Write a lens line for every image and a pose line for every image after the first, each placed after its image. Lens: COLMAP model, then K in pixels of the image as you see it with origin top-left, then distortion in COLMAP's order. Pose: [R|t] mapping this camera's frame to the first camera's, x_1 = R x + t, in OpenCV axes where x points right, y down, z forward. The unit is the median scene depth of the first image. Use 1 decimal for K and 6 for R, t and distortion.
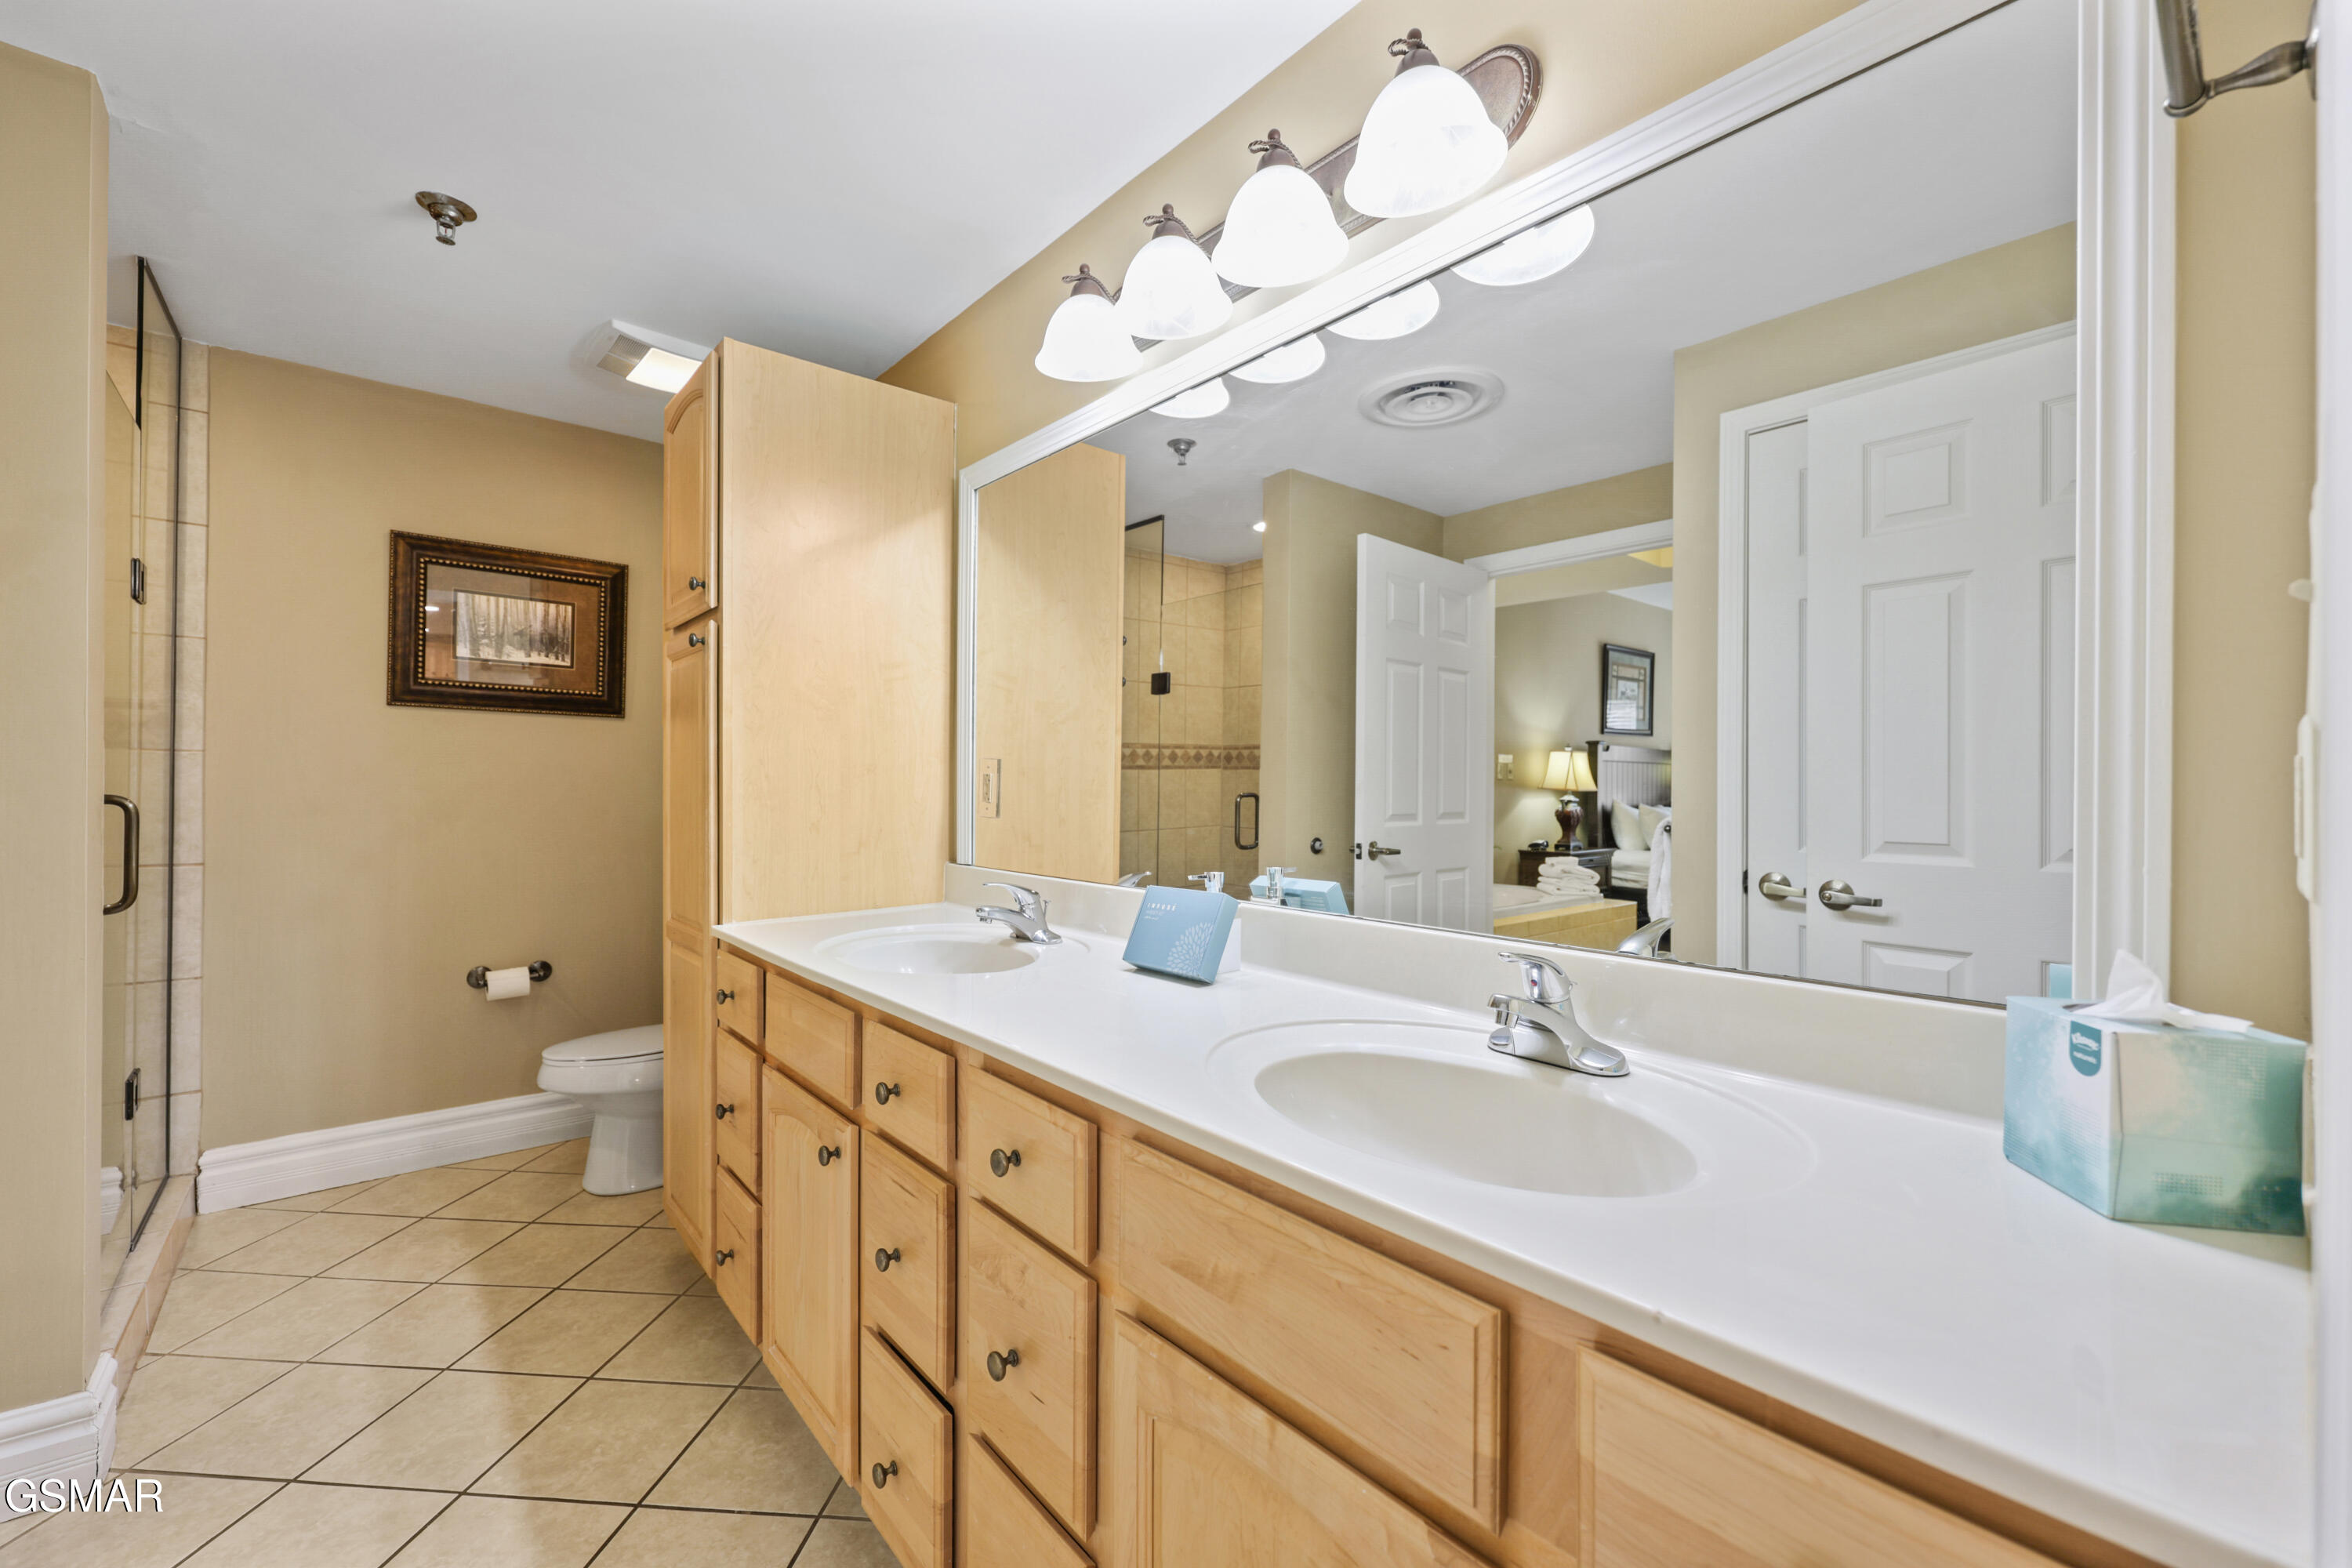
lens RADIAL K [[949.4, 0, 1174.5], [0, 949.4, 797.8], [0, 0, 1]] dist [0.000244, 0.000011]
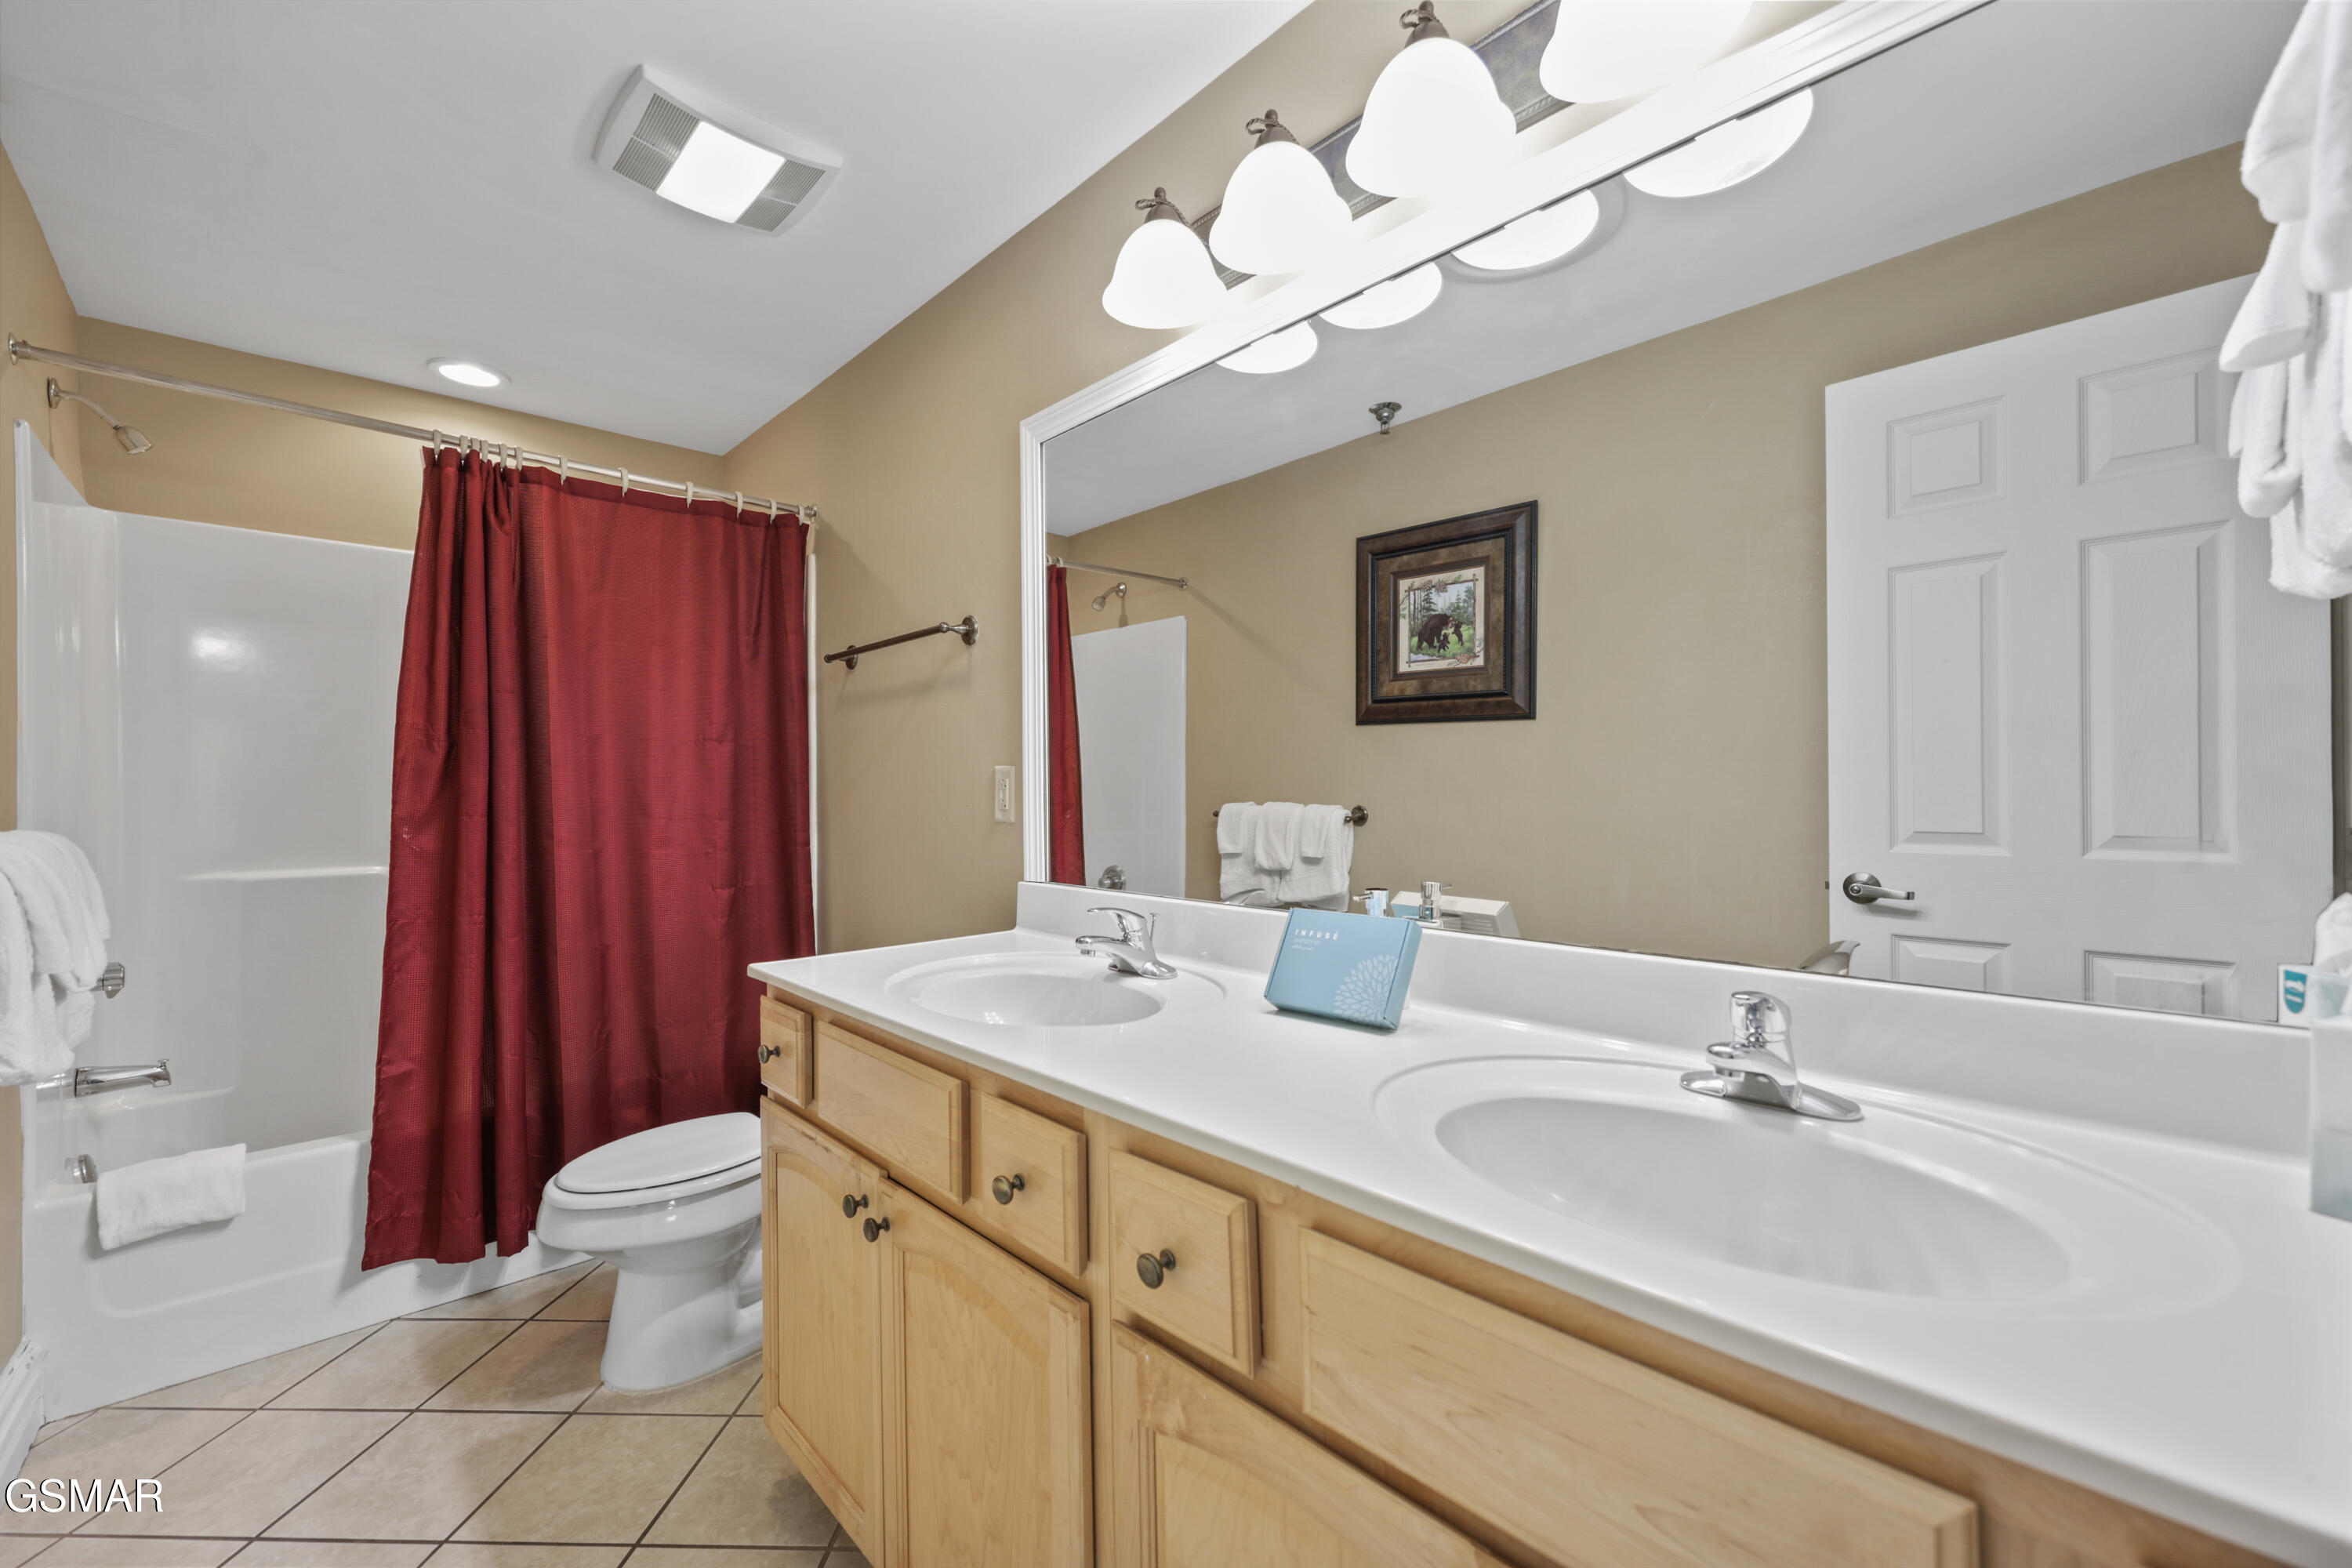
lens RADIAL K [[947.1, 0, 1172.0], [0, 947.1, 784.0], [0, 0, 1]] dist [-0.018388, 0.000181]
pose [[0.999127, -0.019610, 0.036900, -0.149310], [0.020171, 0.999686, -0.014885, -0.002999], [-0.036597, 0.015616, 0.999208, 0.172821]]
